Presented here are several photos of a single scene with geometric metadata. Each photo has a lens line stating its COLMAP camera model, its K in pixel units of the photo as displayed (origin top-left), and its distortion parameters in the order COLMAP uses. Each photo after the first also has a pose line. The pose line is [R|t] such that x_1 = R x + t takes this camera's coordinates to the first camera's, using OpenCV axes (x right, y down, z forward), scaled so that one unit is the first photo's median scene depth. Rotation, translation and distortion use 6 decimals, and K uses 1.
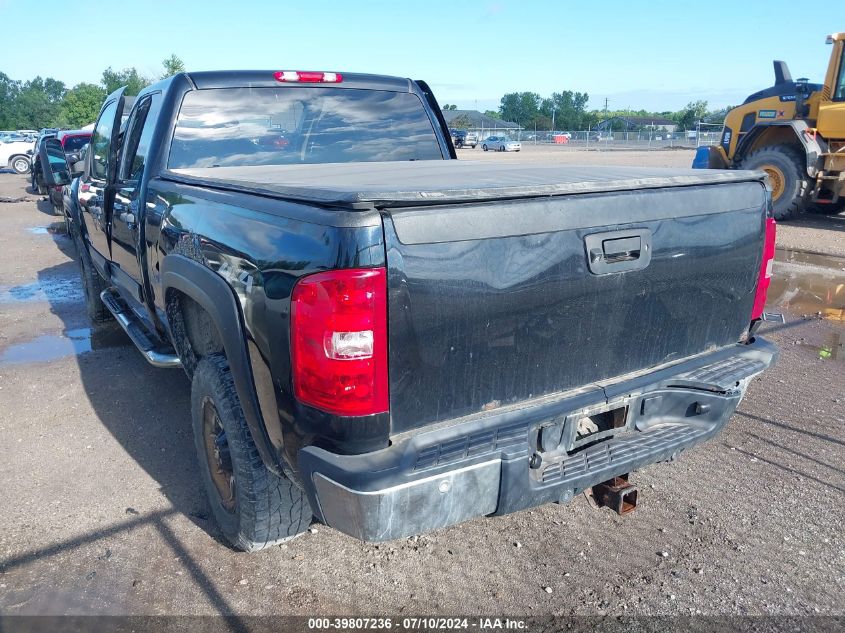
lens RADIAL K [[655.5, 0, 419.7], [0, 655.5, 280.3], [0, 0, 1]] dist [0.088319, -0.147688]
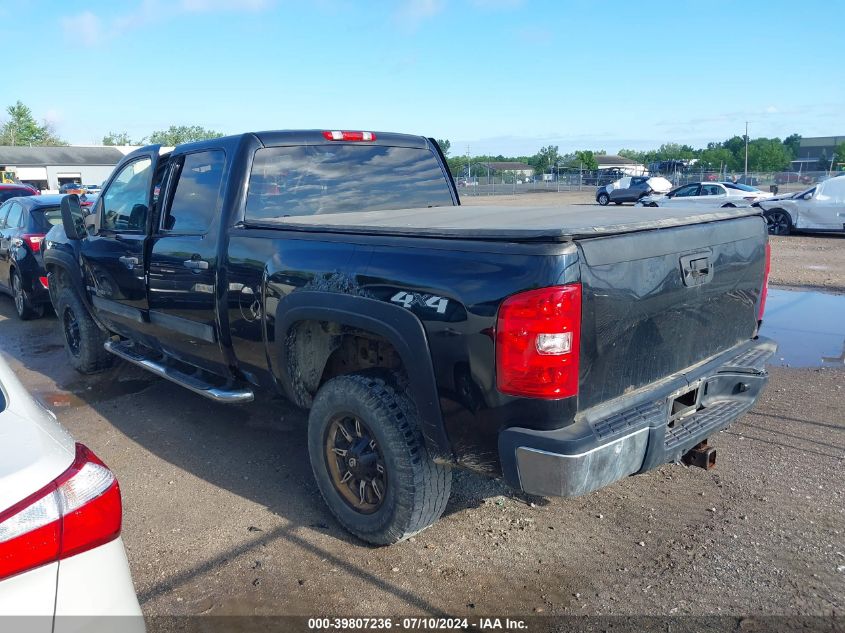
lens RADIAL K [[655.5, 0, 419.7], [0, 655.5, 280.3], [0, 0, 1]] dist [0.088319, -0.147688]
pose [[0.981203, -0.043492, 0.188015, -0.450412], [0.055904, 0.996557, -0.061224, 0.026929], [-0.184705, 0.070584, 0.980256, -0.189379]]
